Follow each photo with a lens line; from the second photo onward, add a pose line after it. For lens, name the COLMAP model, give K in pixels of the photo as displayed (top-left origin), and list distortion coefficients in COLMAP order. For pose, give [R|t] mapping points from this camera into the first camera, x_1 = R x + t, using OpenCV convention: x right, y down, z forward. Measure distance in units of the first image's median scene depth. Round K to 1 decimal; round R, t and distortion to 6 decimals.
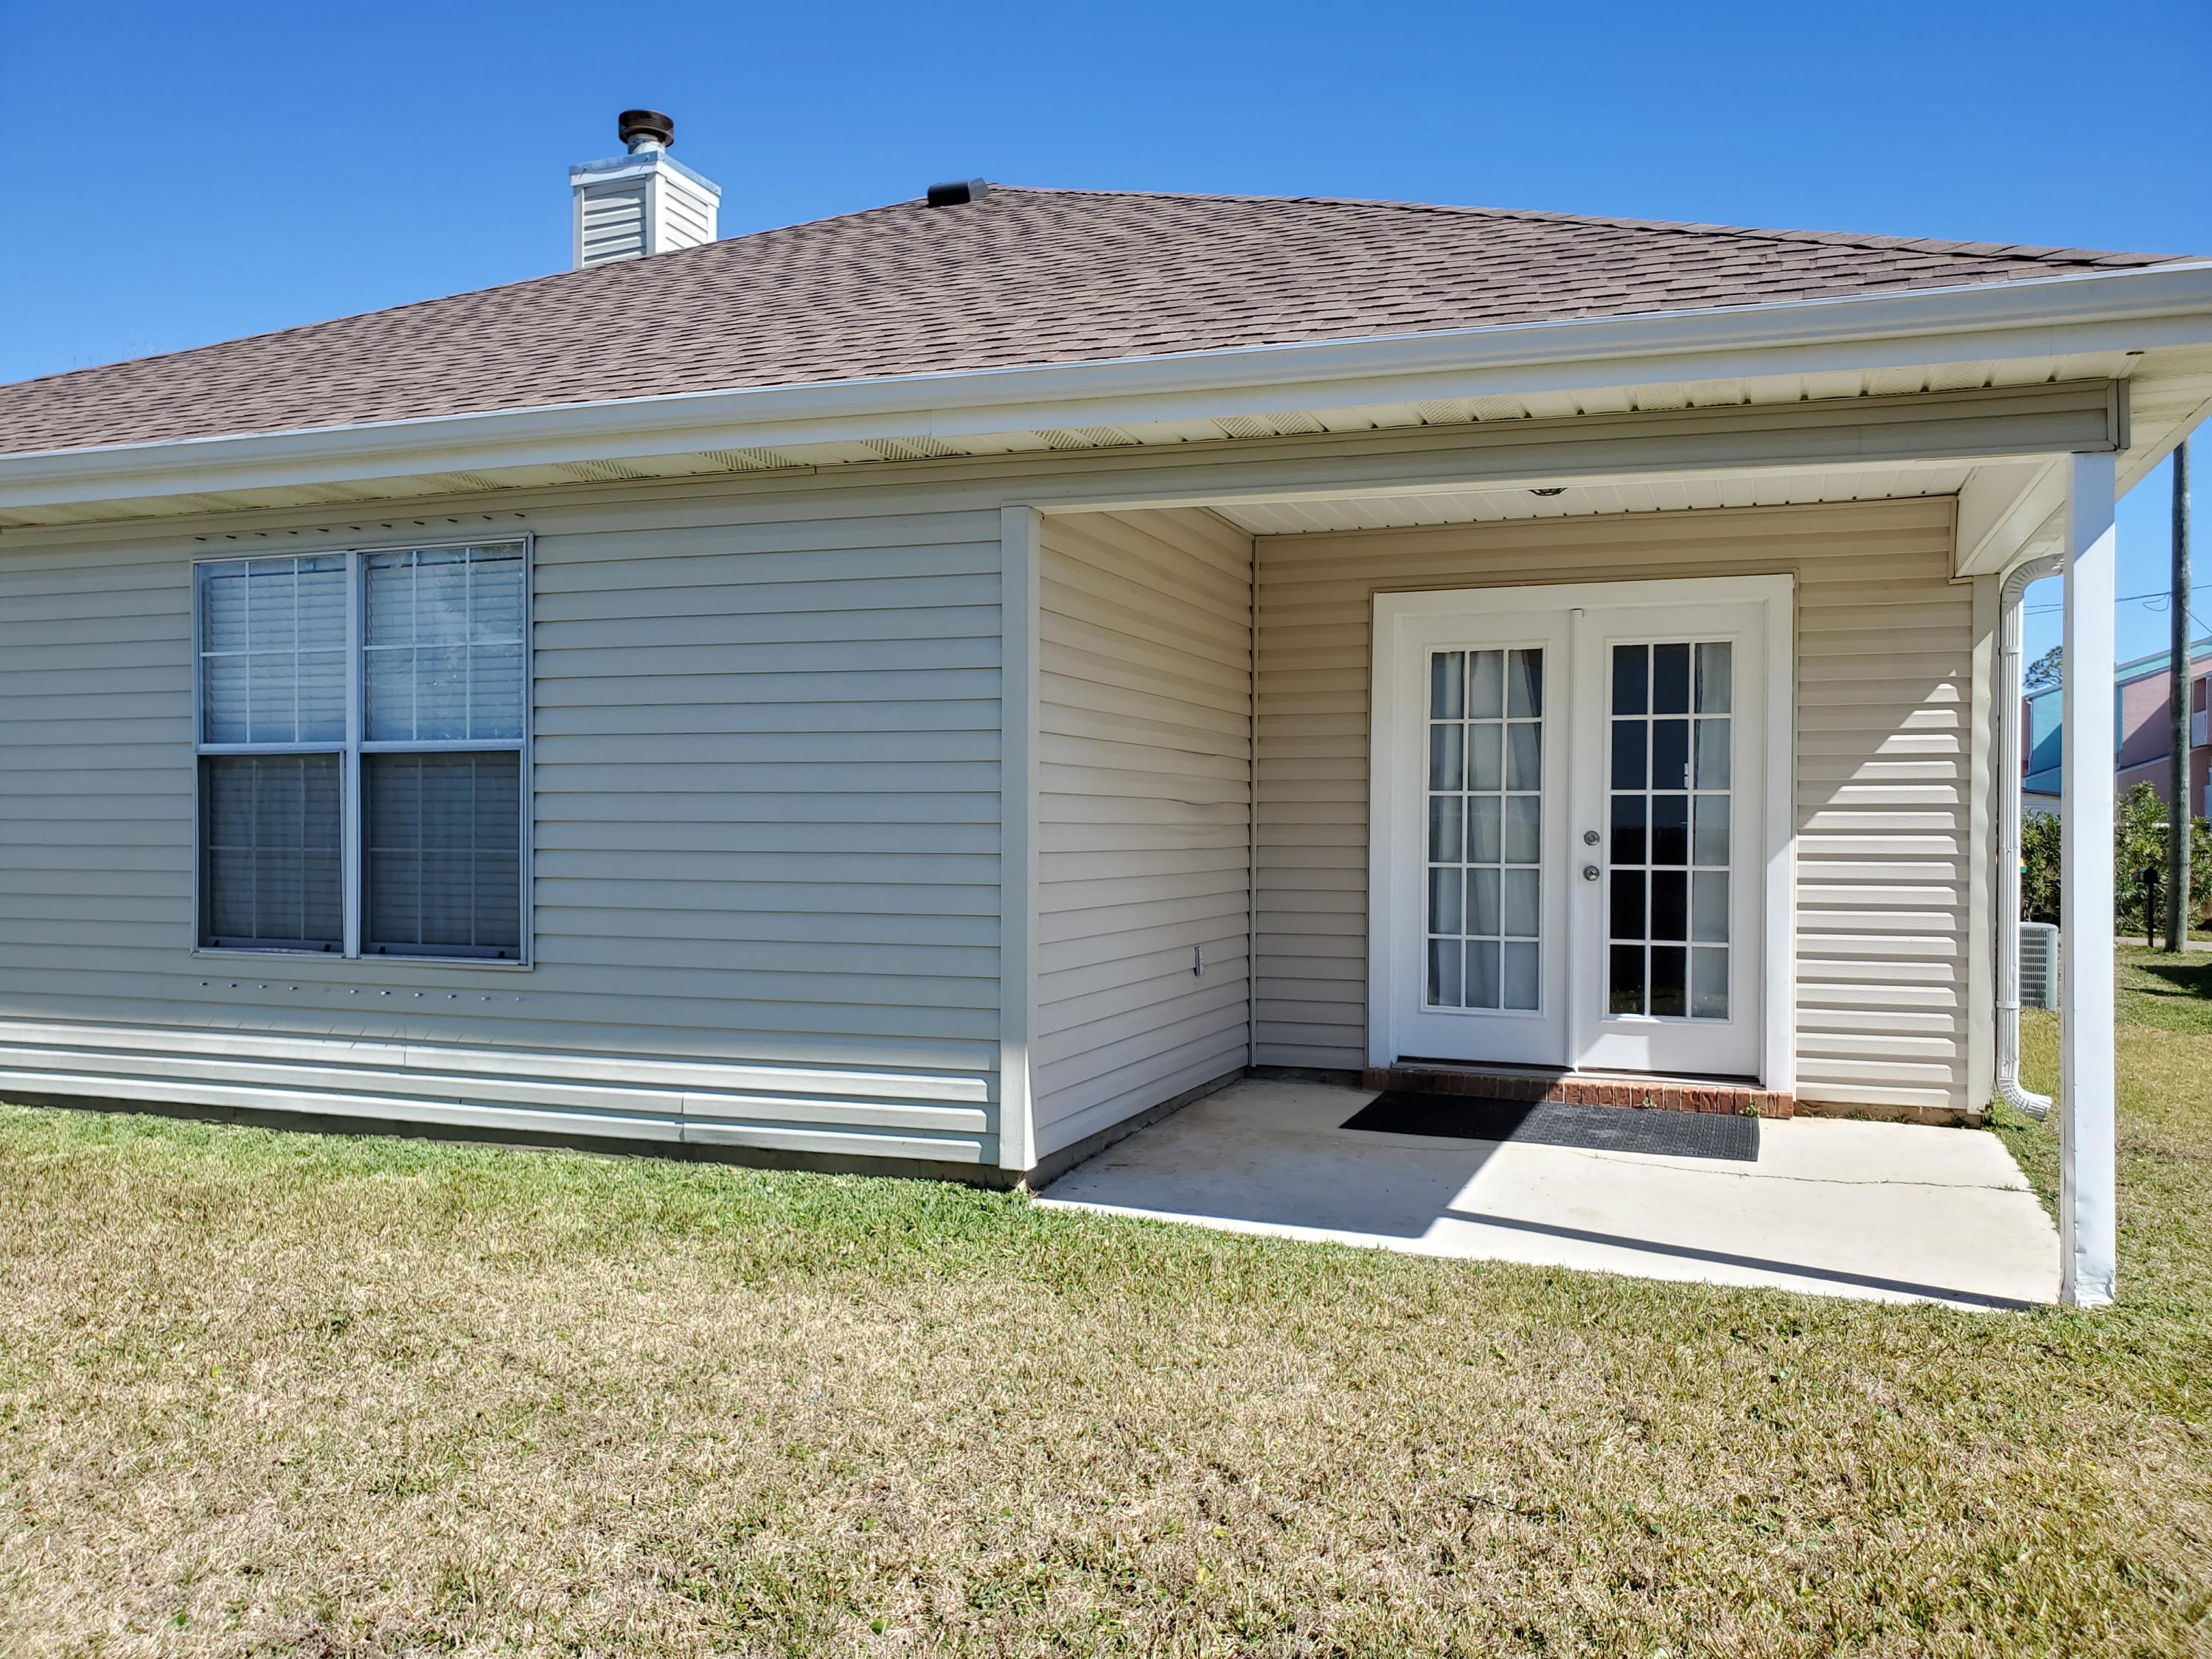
lens RADIAL K [[1696.2, 0, 1104.1], [0, 1696.2, 836.6], [0, 0, 1]] dist [0.046481, -0.056331]
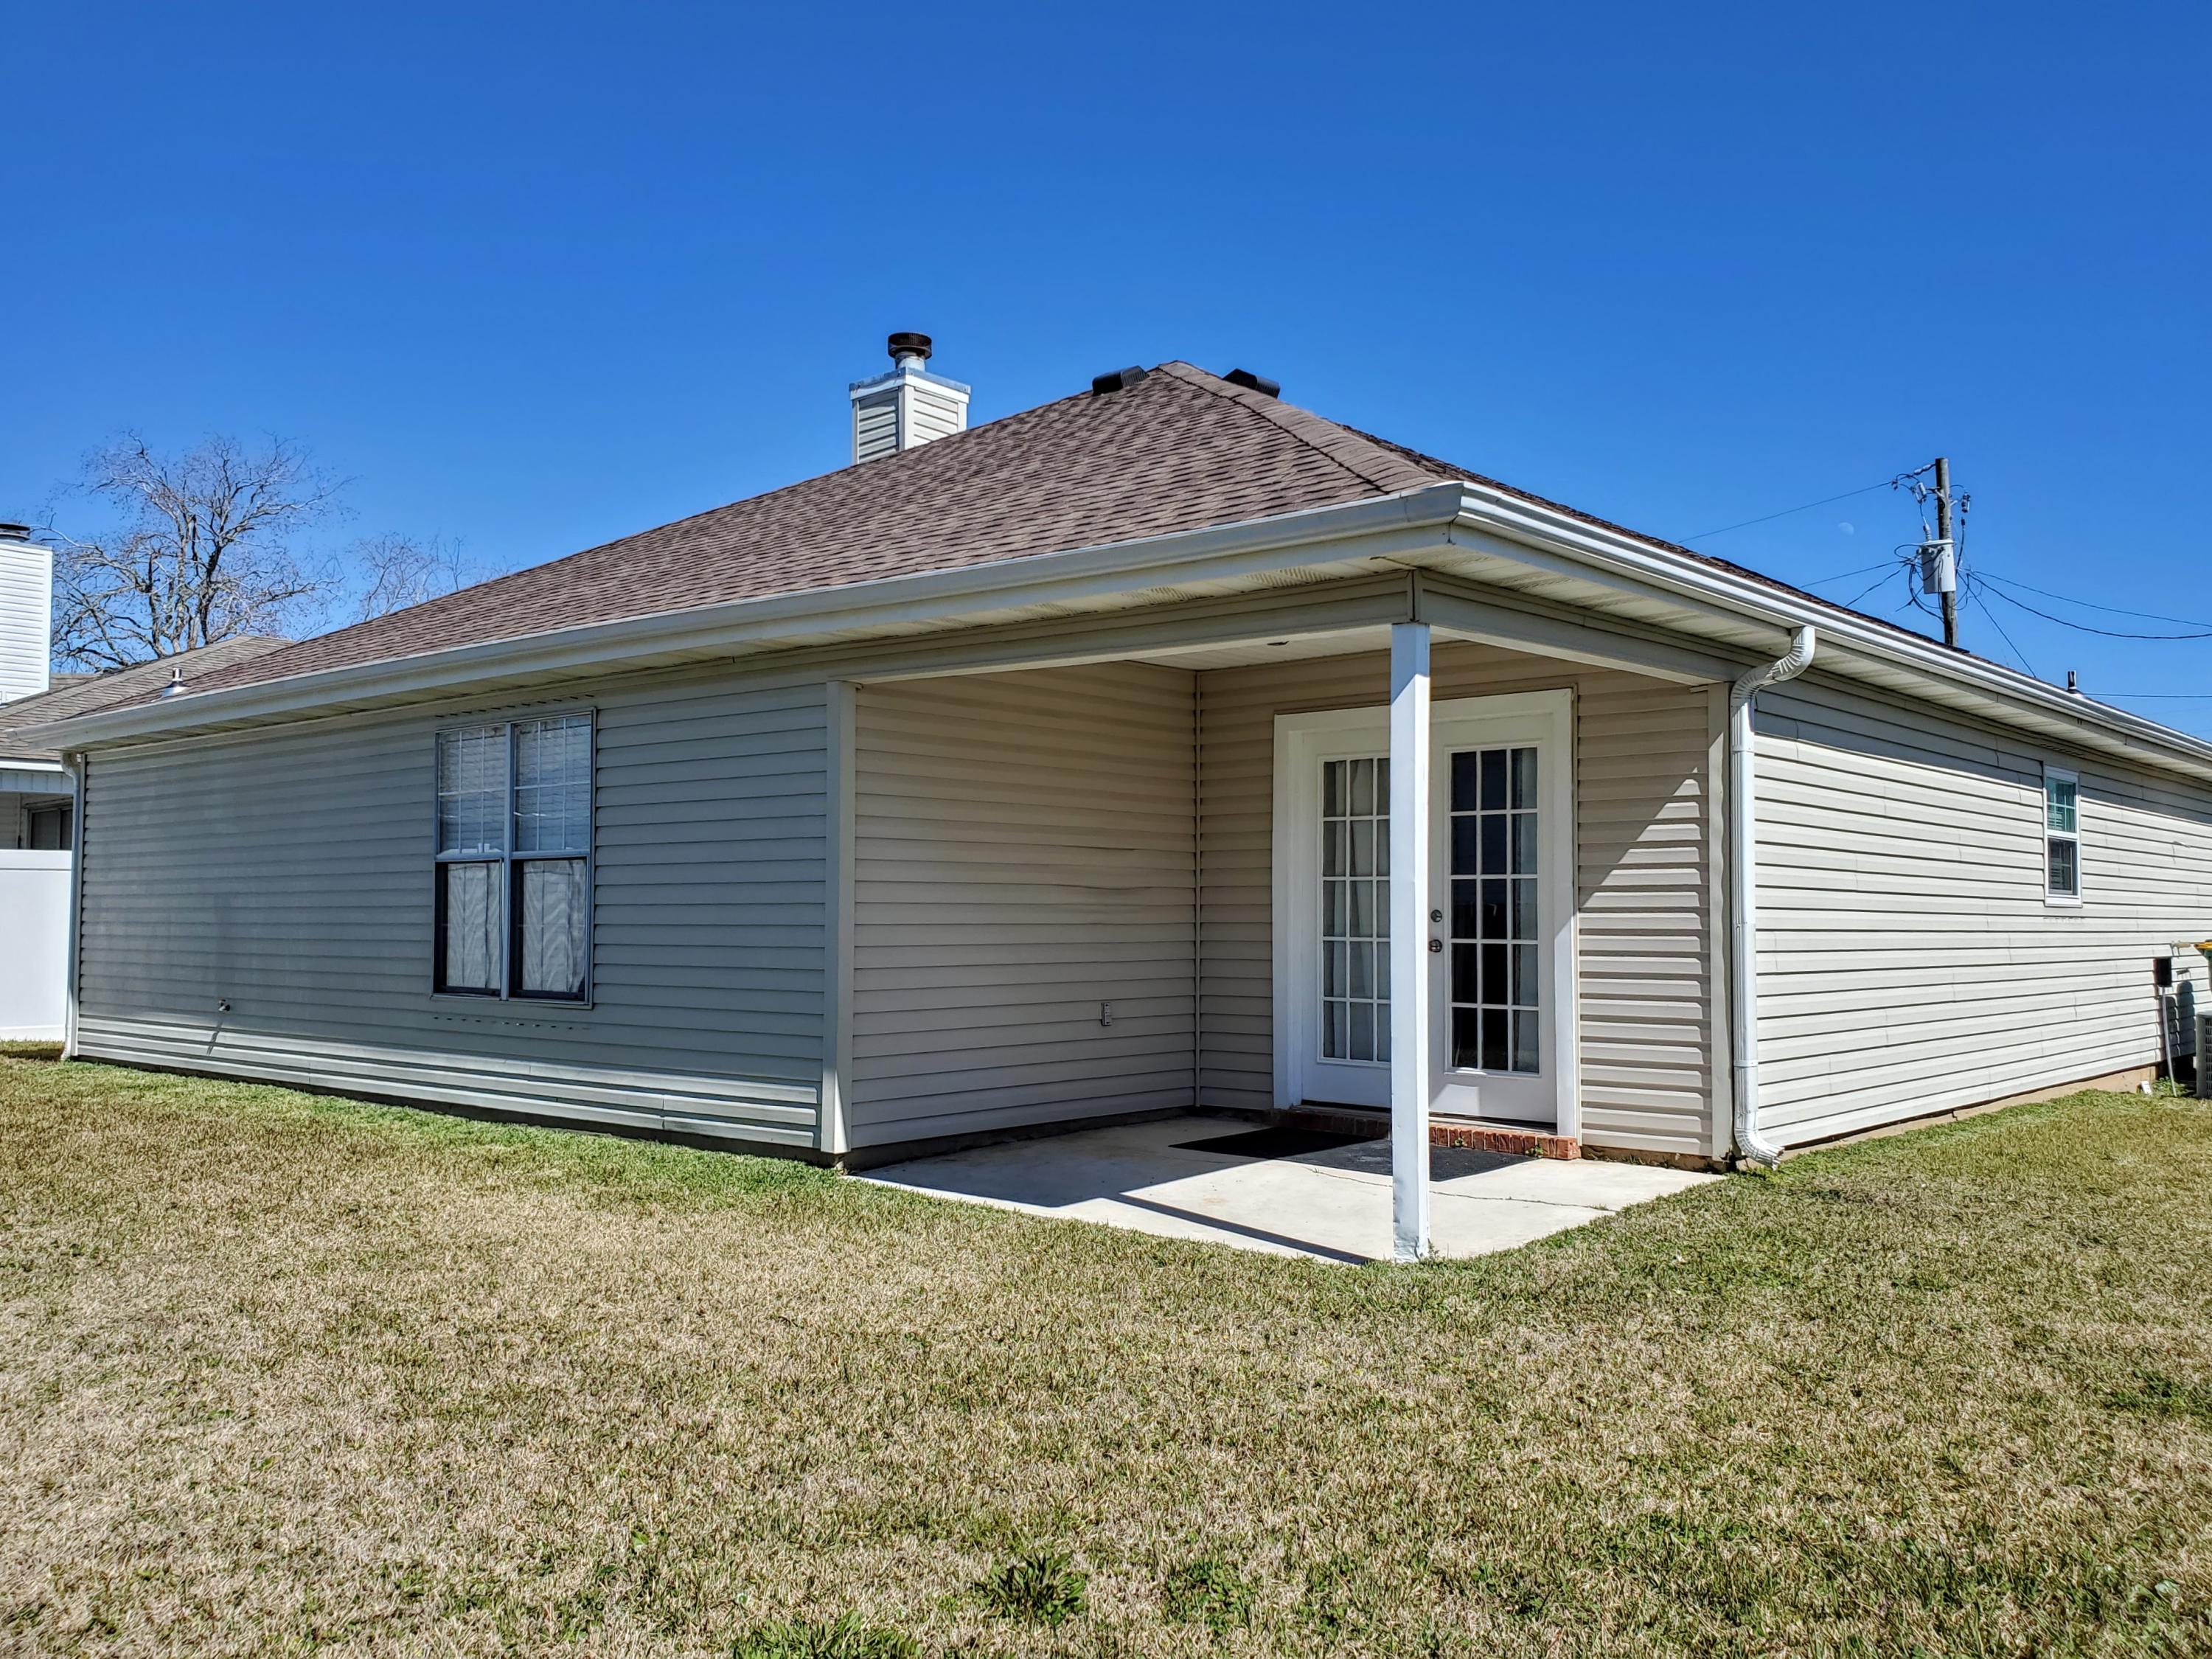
lens RADIAL K [[1783.6, 0, 1131.2], [0, 1783.6, 834.4], [0, 0, 1]] dist [0.067440, -0.060010]
pose [[0.939892, -0.018420, -0.340976, 0.536898], [0.000680, 0.998643, -0.052074, 0.009042], [0.341472, 0.048712, 0.938629, -0.242613]]
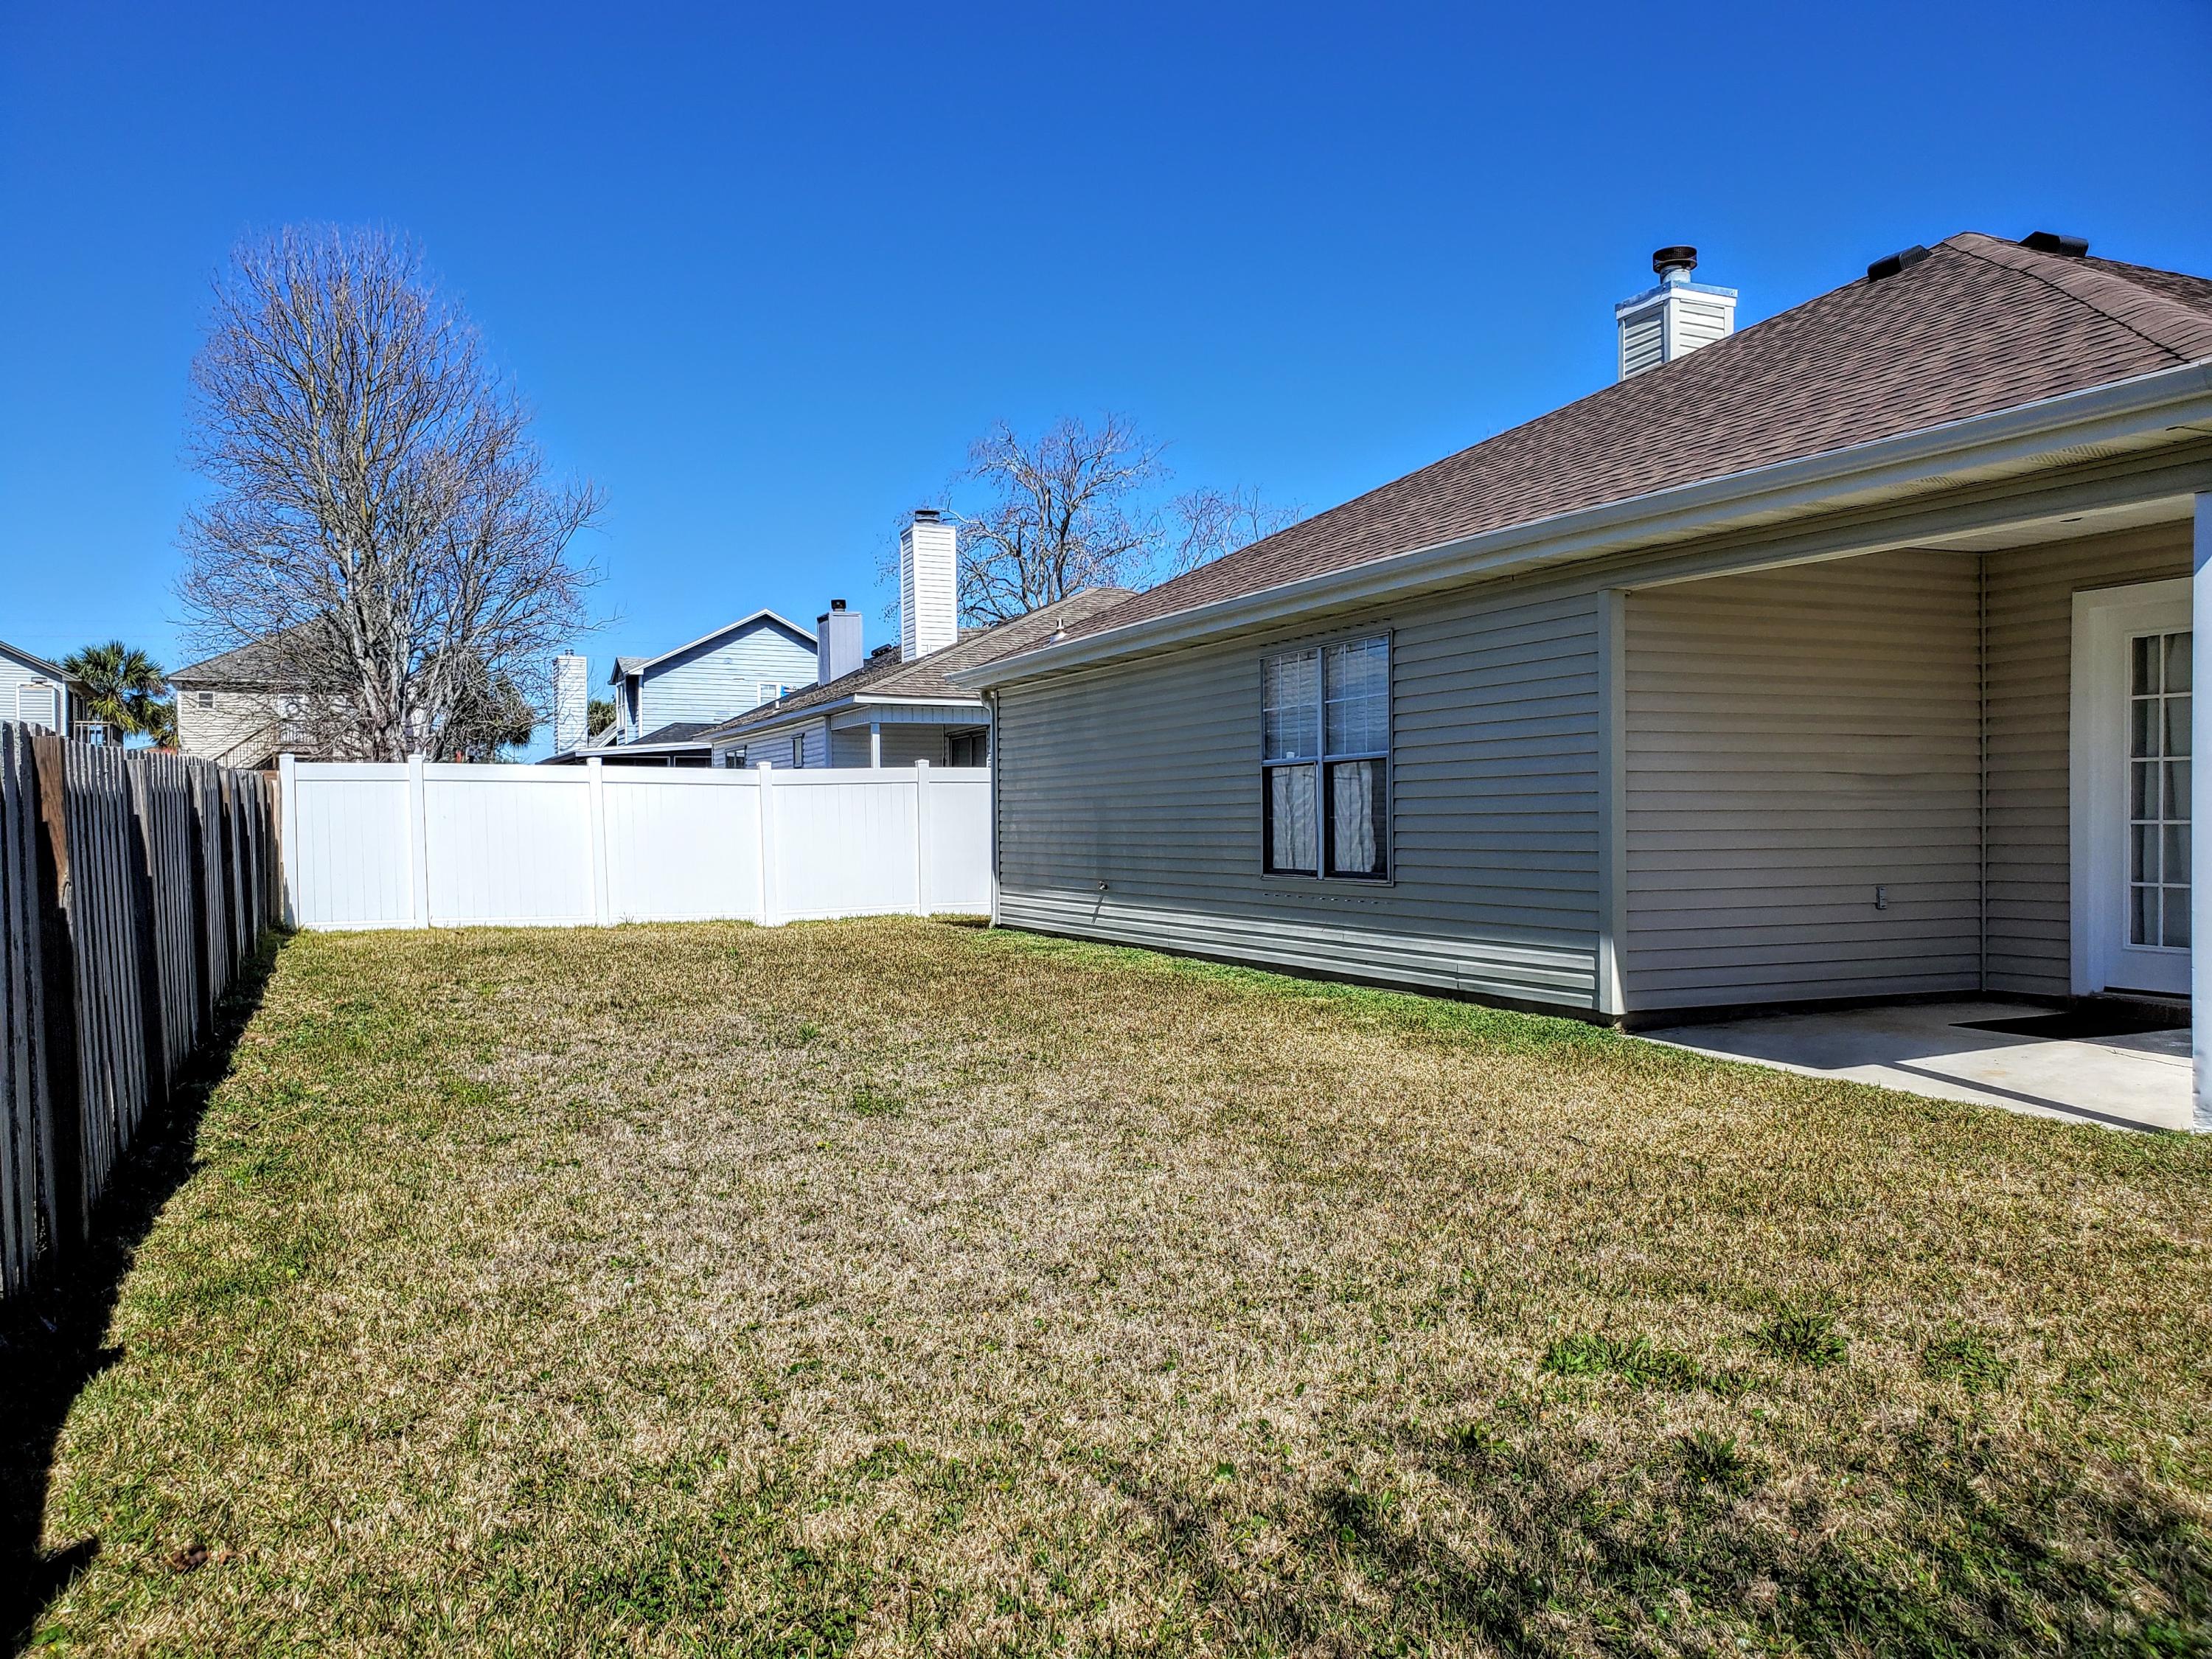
lens RADIAL K [[1696.2, 0, 1104.1], [0, 1696.2, 836.6], [0, 0, 1]] dist [0.046481, -0.056331]
pose [[0.699306, -0.003800, -0.714812, 0.582375], [0.006148, 0.999981, 0.000699, 0.022658], [0.714796, -0.004884, 0.699316, -0.335279]]
